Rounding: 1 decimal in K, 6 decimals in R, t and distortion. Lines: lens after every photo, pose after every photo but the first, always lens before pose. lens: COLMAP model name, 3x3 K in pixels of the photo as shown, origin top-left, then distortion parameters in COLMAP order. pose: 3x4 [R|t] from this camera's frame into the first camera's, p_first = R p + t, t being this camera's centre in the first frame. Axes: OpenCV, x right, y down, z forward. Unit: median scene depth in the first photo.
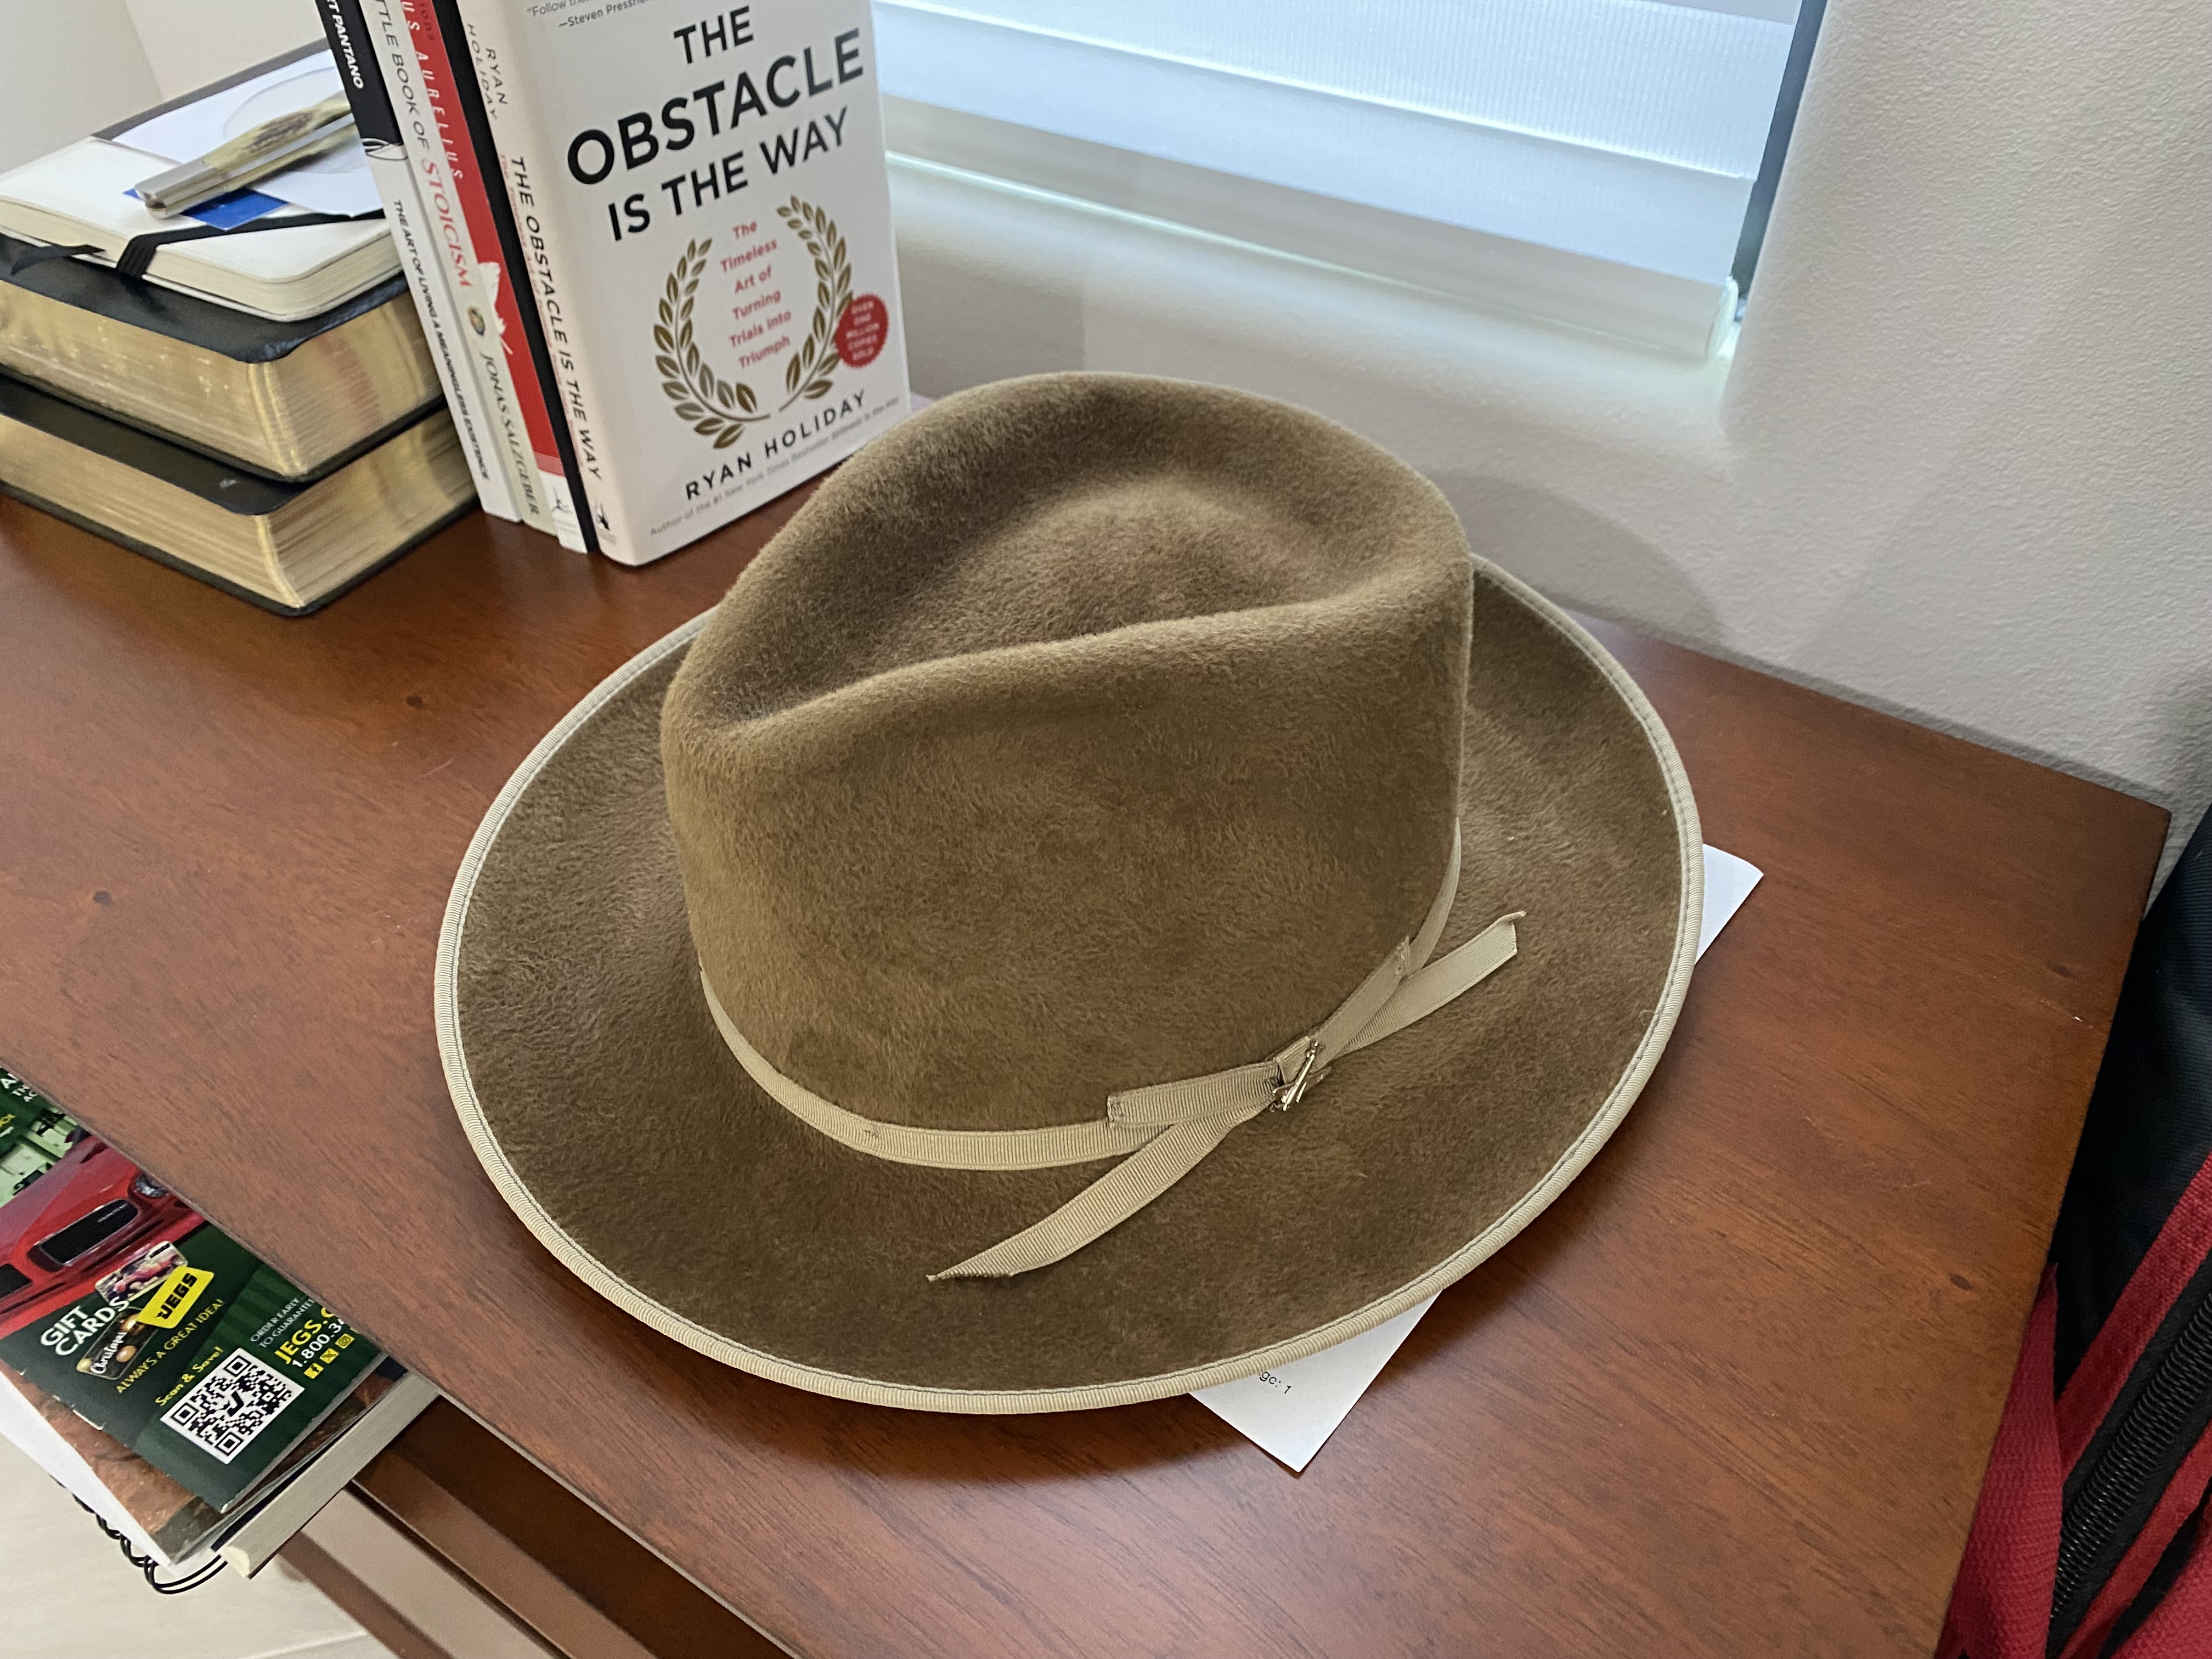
lens RADIAL K [[1667.4, 0, 1115.3], [0, 1667.4, 836.6], [0, 0, 1]] dist [0.012308, -0.004288]
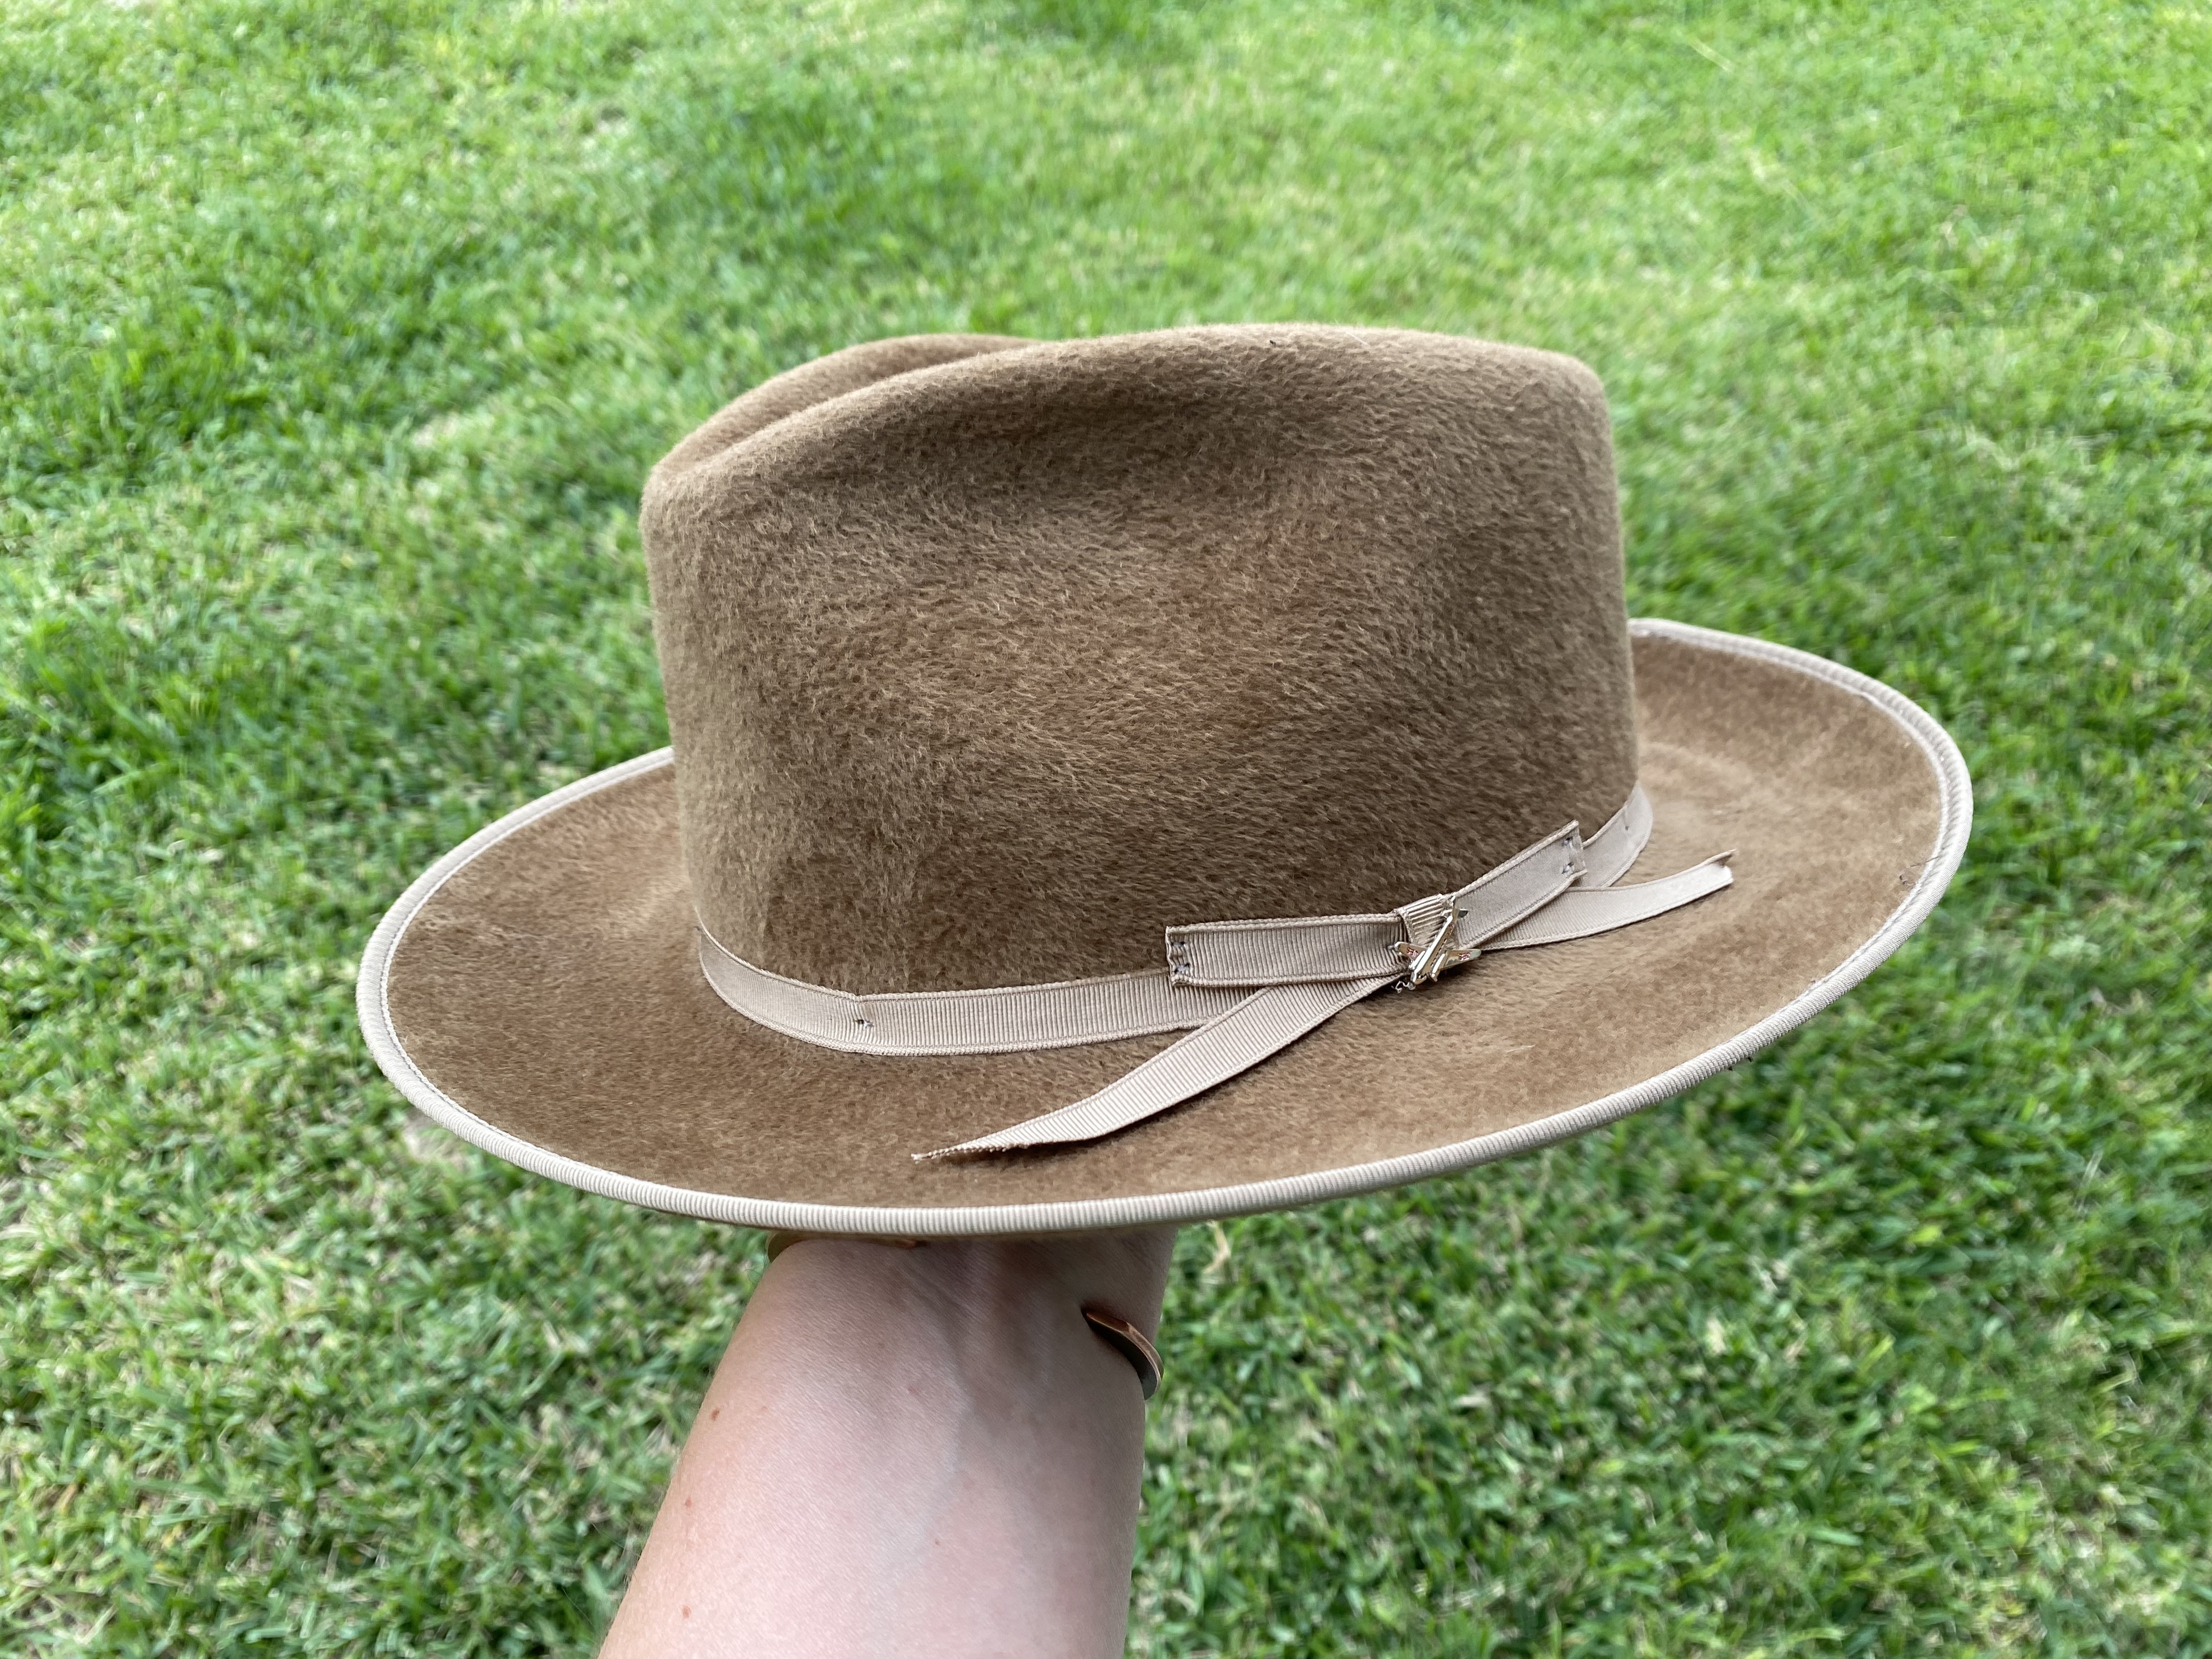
lens RADIAL K [[1667.4, 0, 1103.3], [0, 1667.4, 837.5], [0, 0, 1]] dist [0.012308, -0.004288]
pose [[0.990506, -0.040141, -0.131482, 0.066780], [-0.010780, 0.930797, -0.365377, 0.385297], [0.137049, 0.363325, 0.921527, 0.289321]]
